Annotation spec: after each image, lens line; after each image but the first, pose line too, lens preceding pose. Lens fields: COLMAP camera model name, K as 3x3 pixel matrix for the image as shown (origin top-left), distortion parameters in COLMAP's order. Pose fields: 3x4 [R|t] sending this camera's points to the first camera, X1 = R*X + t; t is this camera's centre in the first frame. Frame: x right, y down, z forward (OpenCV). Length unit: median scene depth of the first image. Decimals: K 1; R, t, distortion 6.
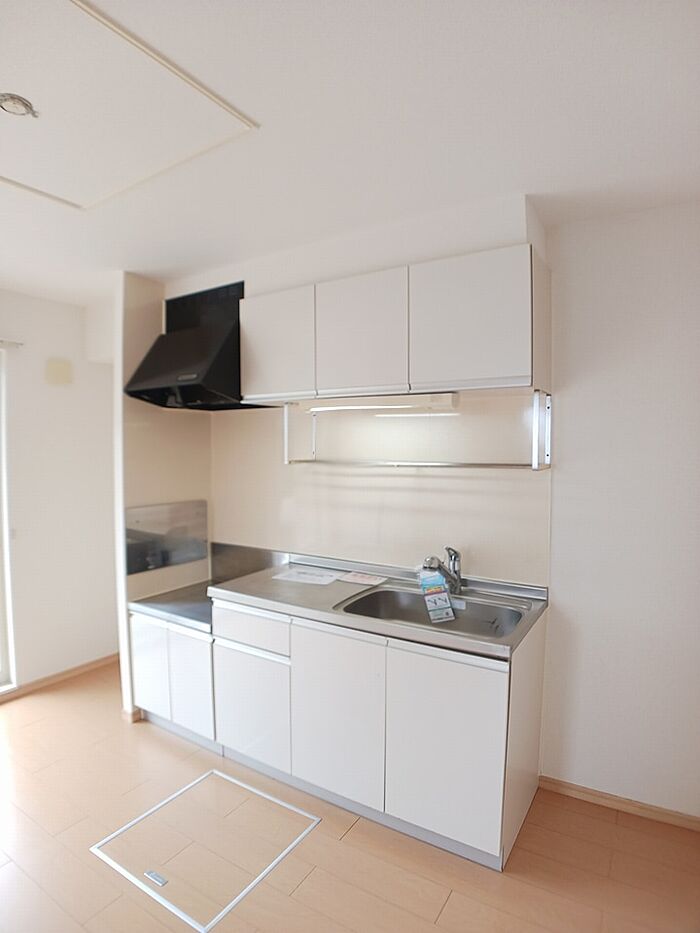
lens RADIAL K [[508.0, 0, 350.0], [0, 508.0, 466.5], [0, 0, 1]] dist [-0.081385, 0.000196]
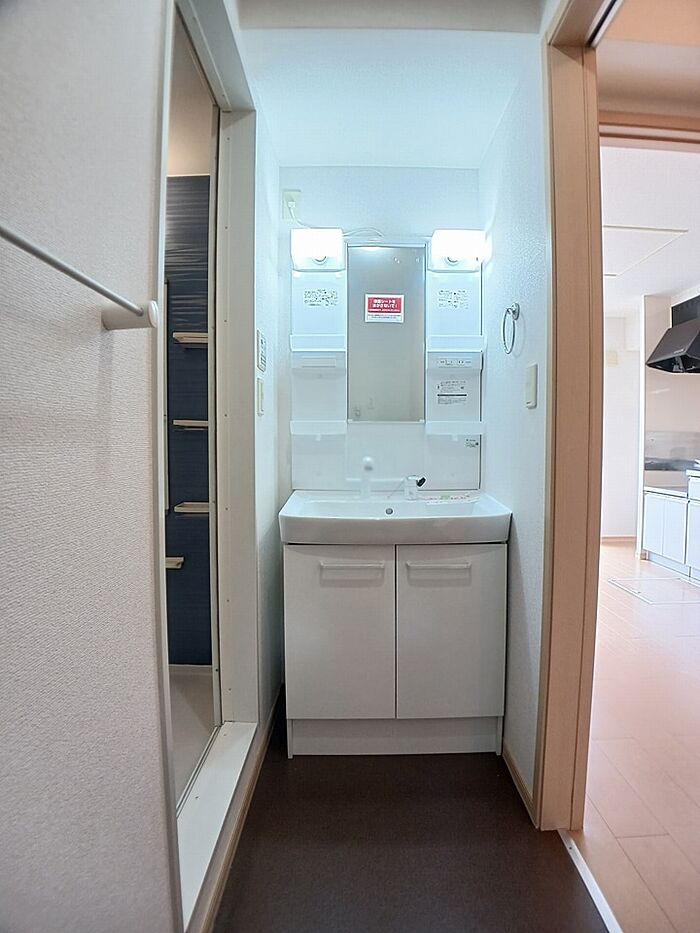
lens RADIAL K [[508.0, 0, 350.0], [0, 508.0, 466.5], [0, 0, 1]] dist [-0.081385, 0.000196]
pose [[0.519869, 0.033585, -0.853585, 0.479306], [-0.026562, 0.999379, 0.023144, 0.189095], [0.853833, 0.010641, 0.520439, -0.756850]]
